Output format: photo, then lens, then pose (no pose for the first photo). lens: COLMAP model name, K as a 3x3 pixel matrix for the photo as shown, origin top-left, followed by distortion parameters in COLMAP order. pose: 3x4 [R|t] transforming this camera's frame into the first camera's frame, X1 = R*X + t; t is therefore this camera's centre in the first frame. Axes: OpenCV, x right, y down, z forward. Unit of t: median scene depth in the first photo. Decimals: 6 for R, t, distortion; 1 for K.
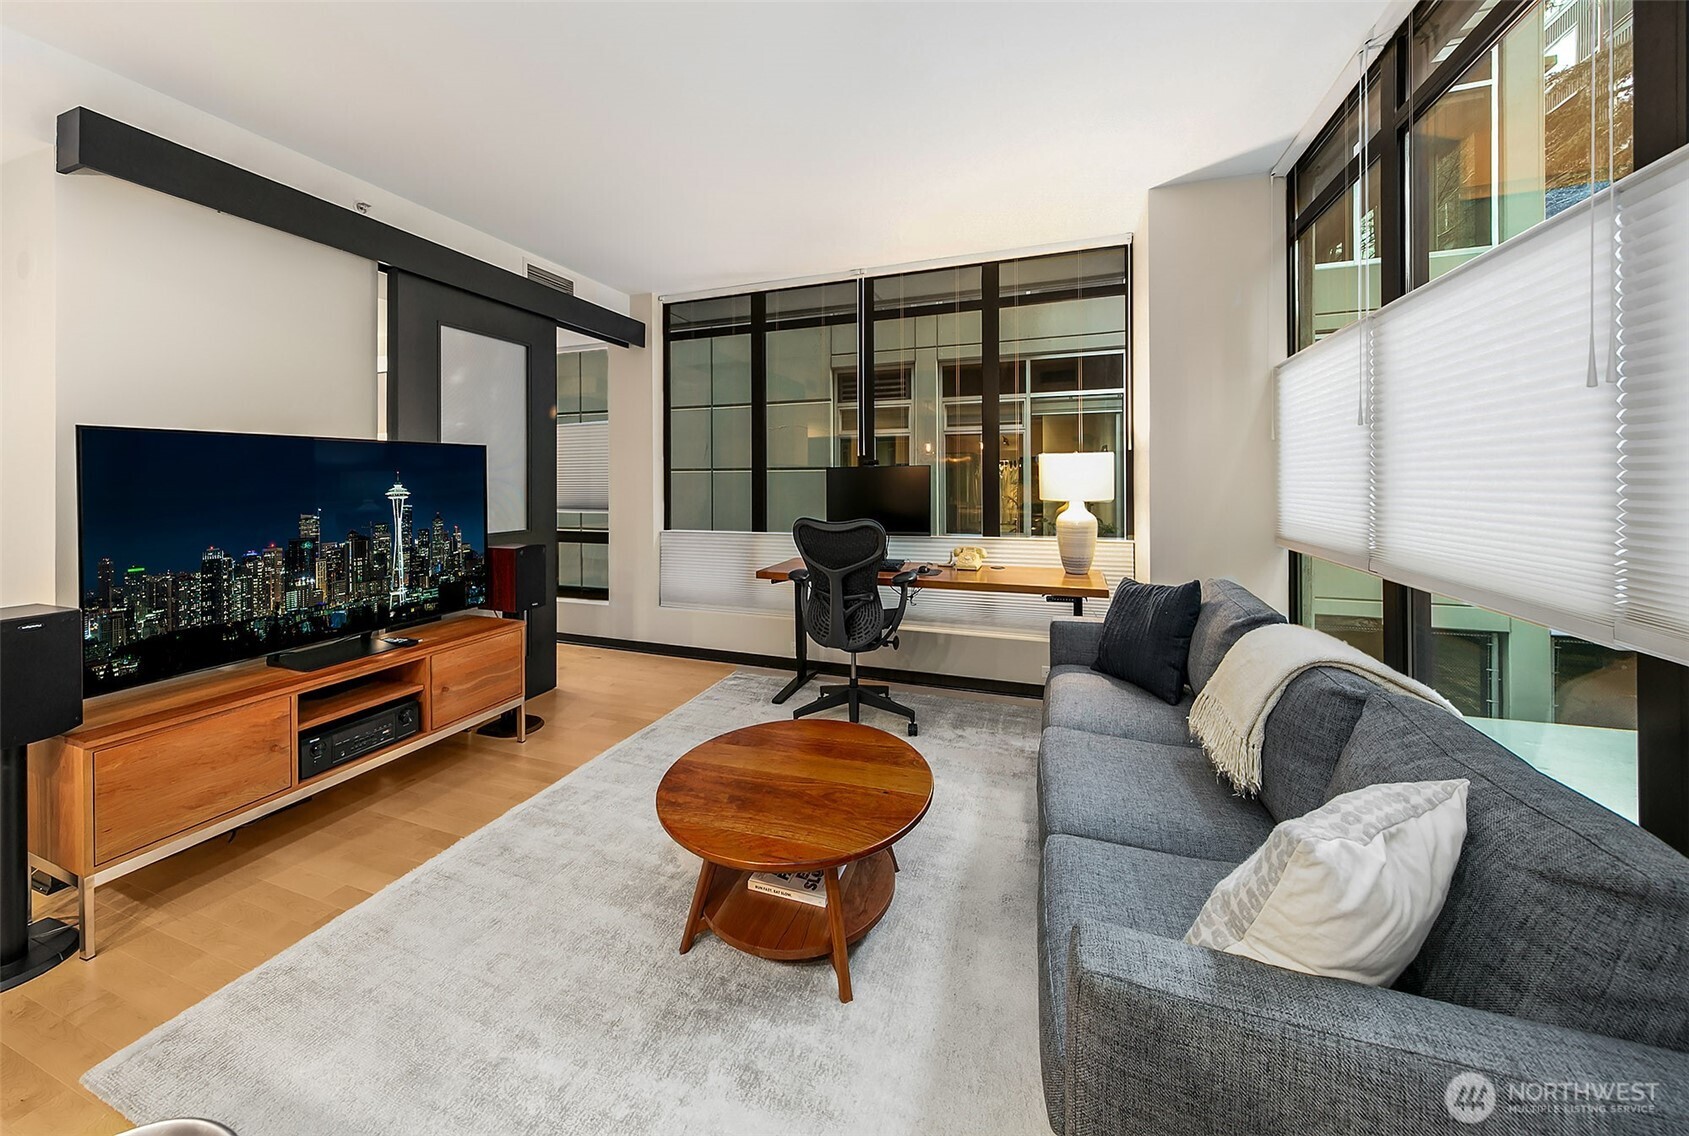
lens RADIAL K [[589.7, 0, 836.1], [0, 589.7, 479.2], [0, 0, 1]] dist [-0.002020, 0.000035]
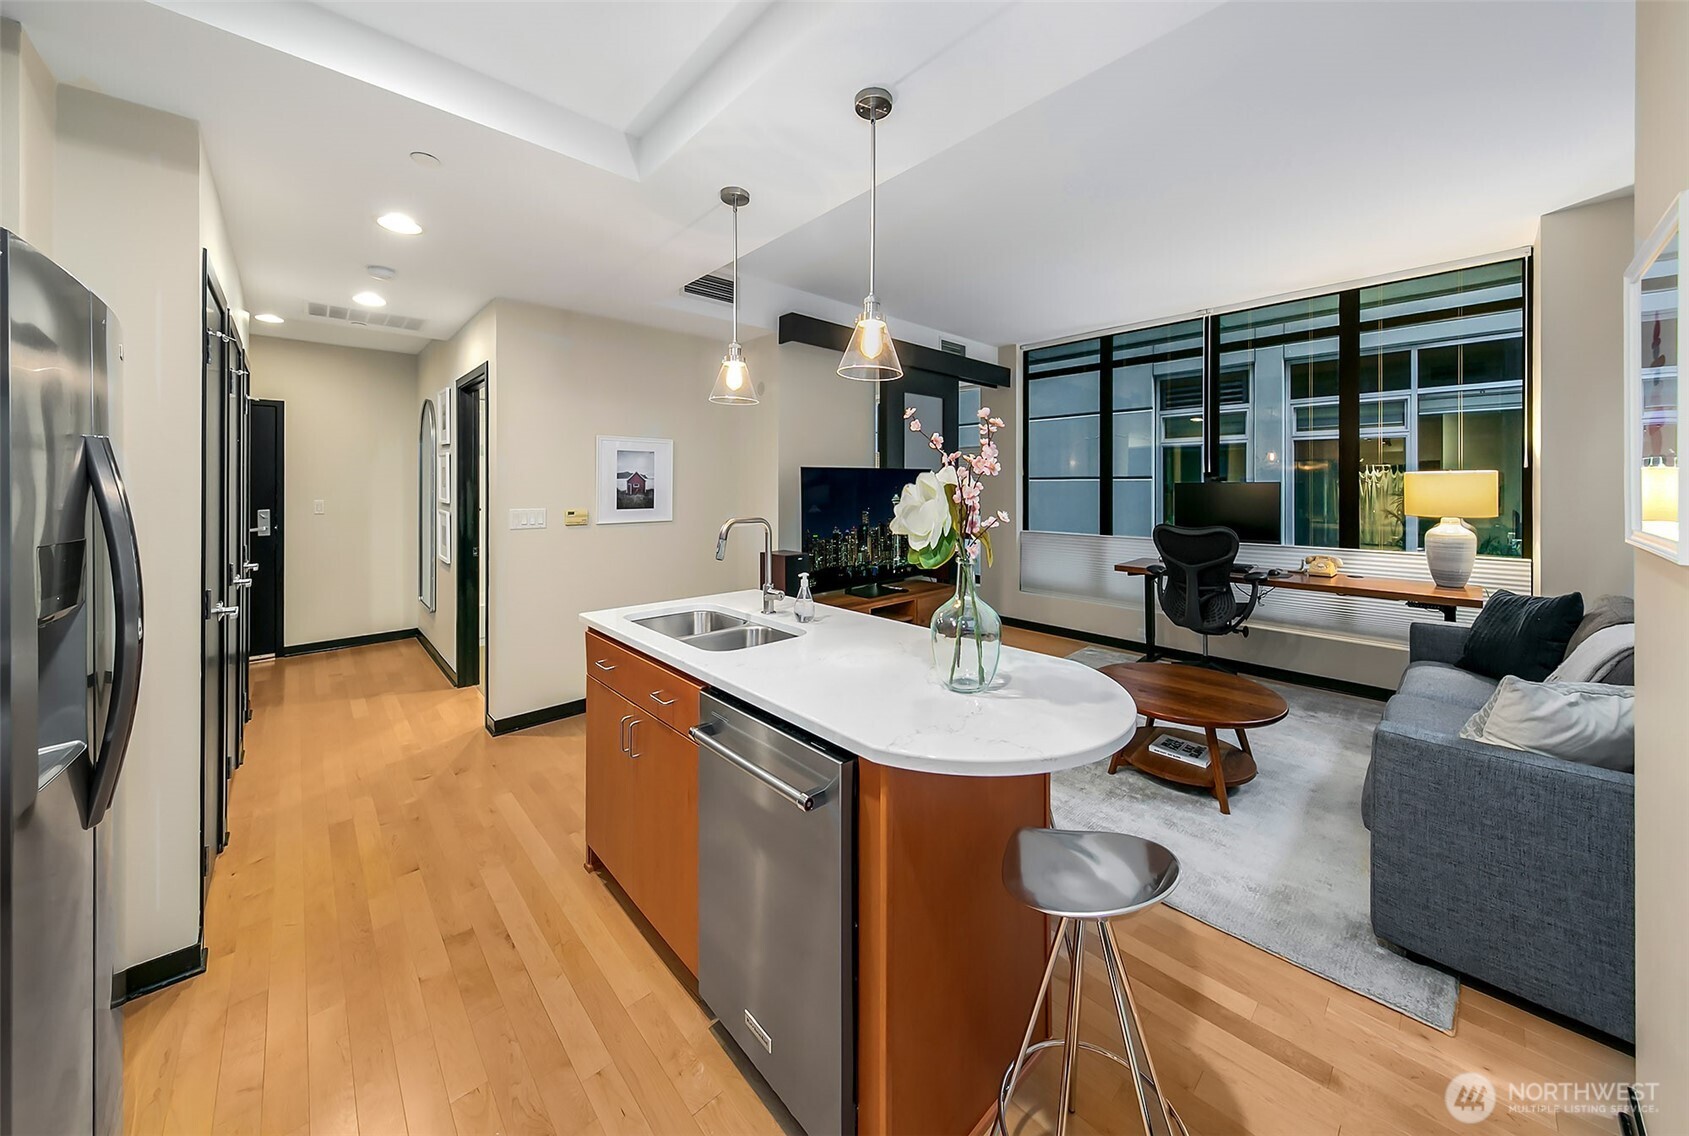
lens RADIAL K [[589.7, 0, 857.0], [0, 589.7, 480.4], [0, 0, 1]] dist [-0.002020, 0.000035]
pose [[0.899021, 0.004446, -0.437882, -0.080755], [-0.007533, 0.999958, -0.005312, -0.015135], [0.437840, 0.008074, 0.899017, -0.394559]]
